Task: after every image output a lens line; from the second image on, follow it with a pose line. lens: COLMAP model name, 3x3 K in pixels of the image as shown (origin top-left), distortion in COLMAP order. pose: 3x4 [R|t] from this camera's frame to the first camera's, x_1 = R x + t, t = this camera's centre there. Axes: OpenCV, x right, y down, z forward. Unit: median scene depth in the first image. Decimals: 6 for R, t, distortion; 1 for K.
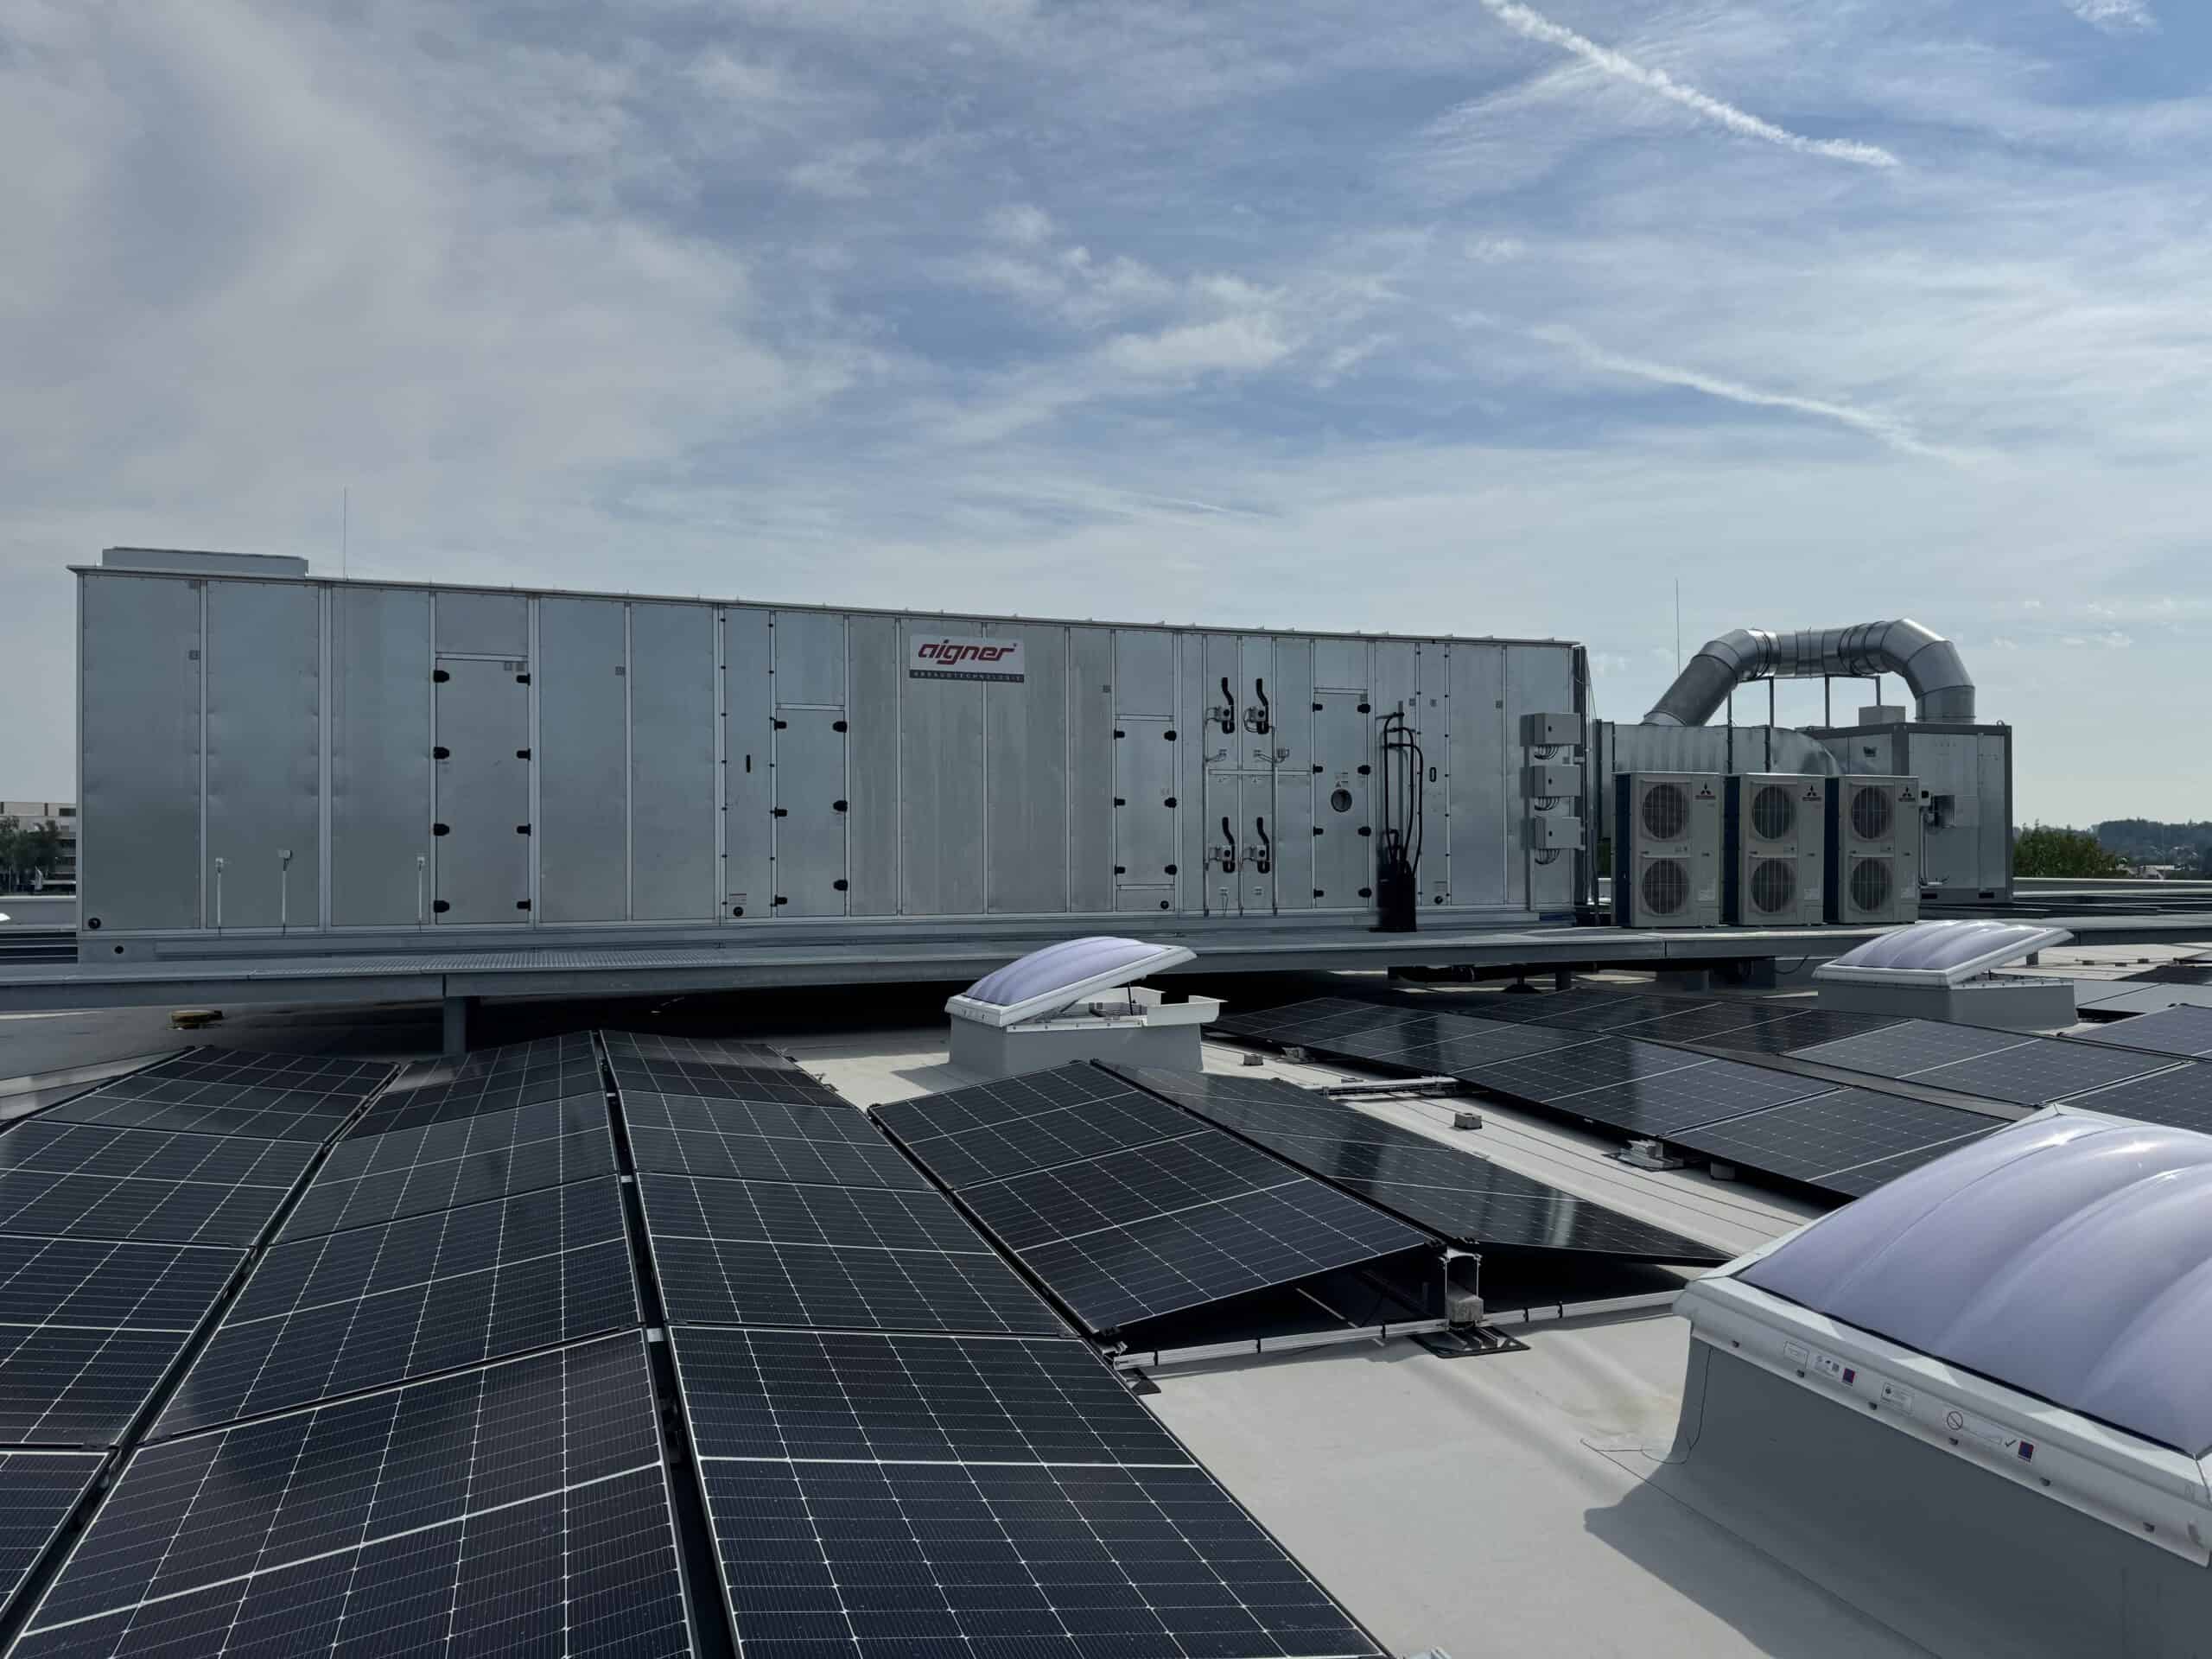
lens RADIAL K [[1554.7, 0, 1084.2], [0, 1554.7, 827.8], [0, 0, 1]] dist [0.008404, 0.003252]
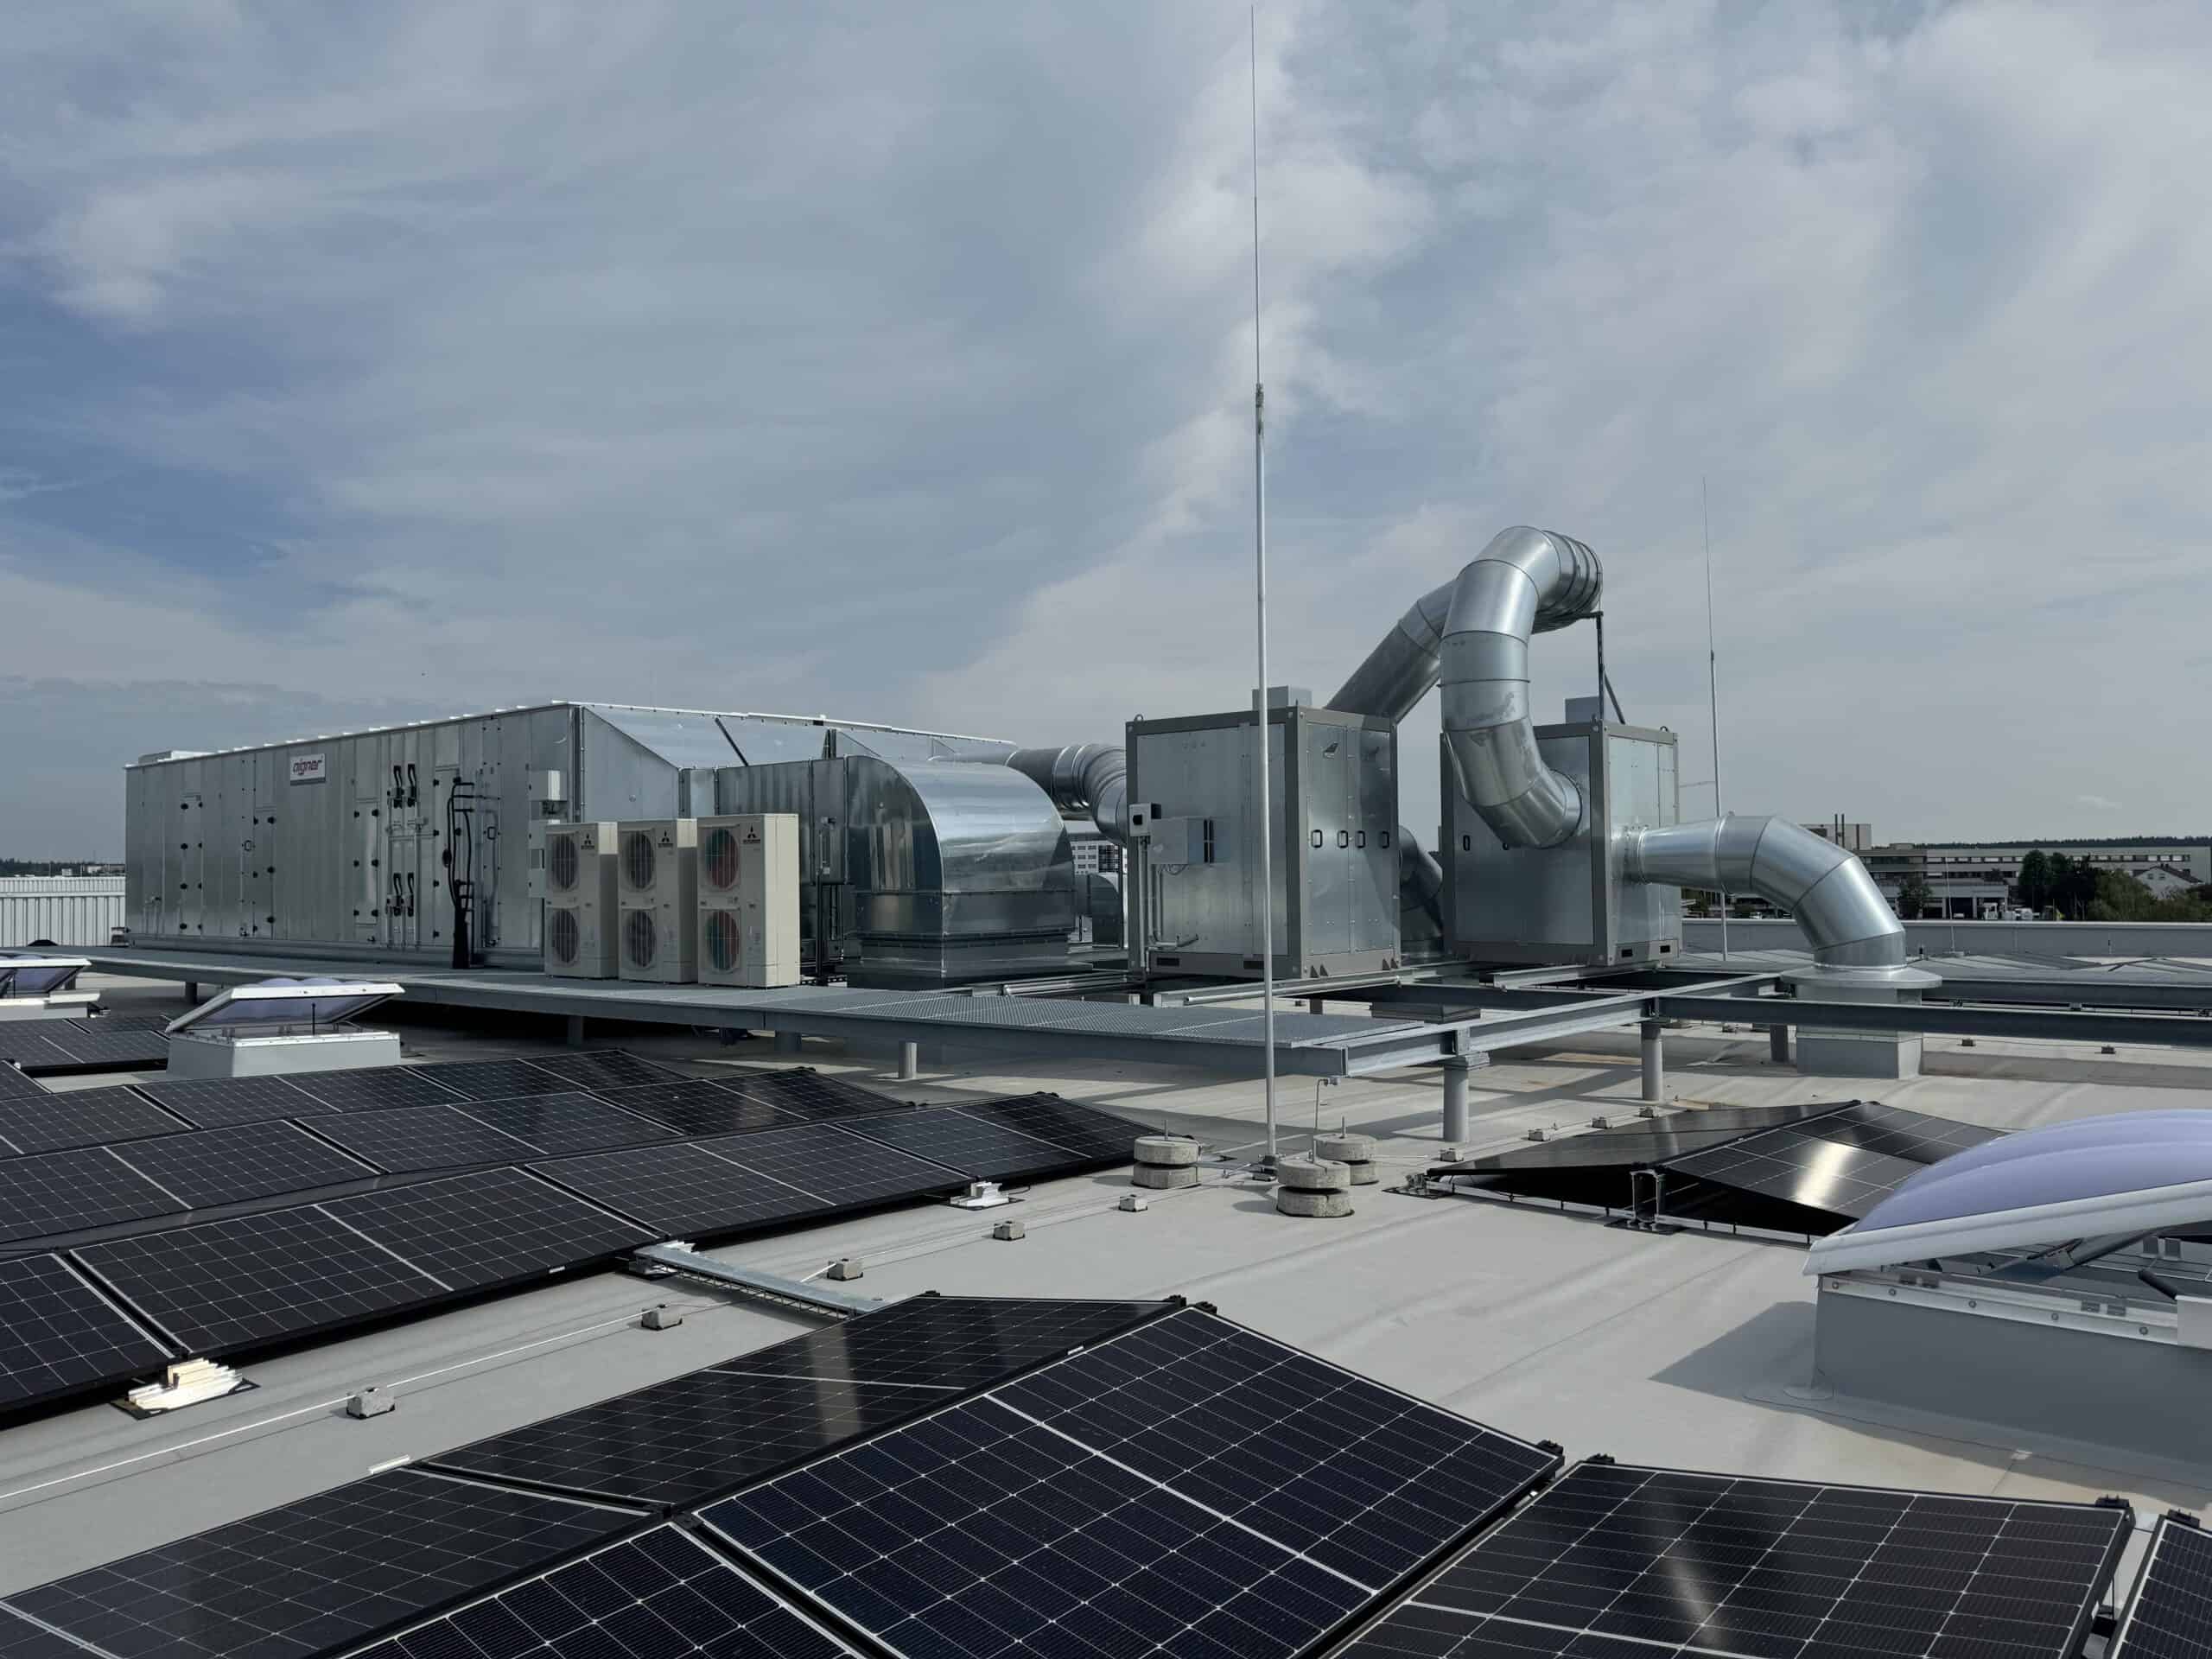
lens RADIAL K [[1554.7, 0, 1095.3], [0, 1554.7, 837.5], [0, 0, 1]] dist [0.008404, 0.003252]
pose [[0.503712, -0.029457, -0.863369, 1.563873], [0.025569, 0.999489, -0.019184, 0.002708], [0.863493, -0.012412, 0.504208, 0.889922]]
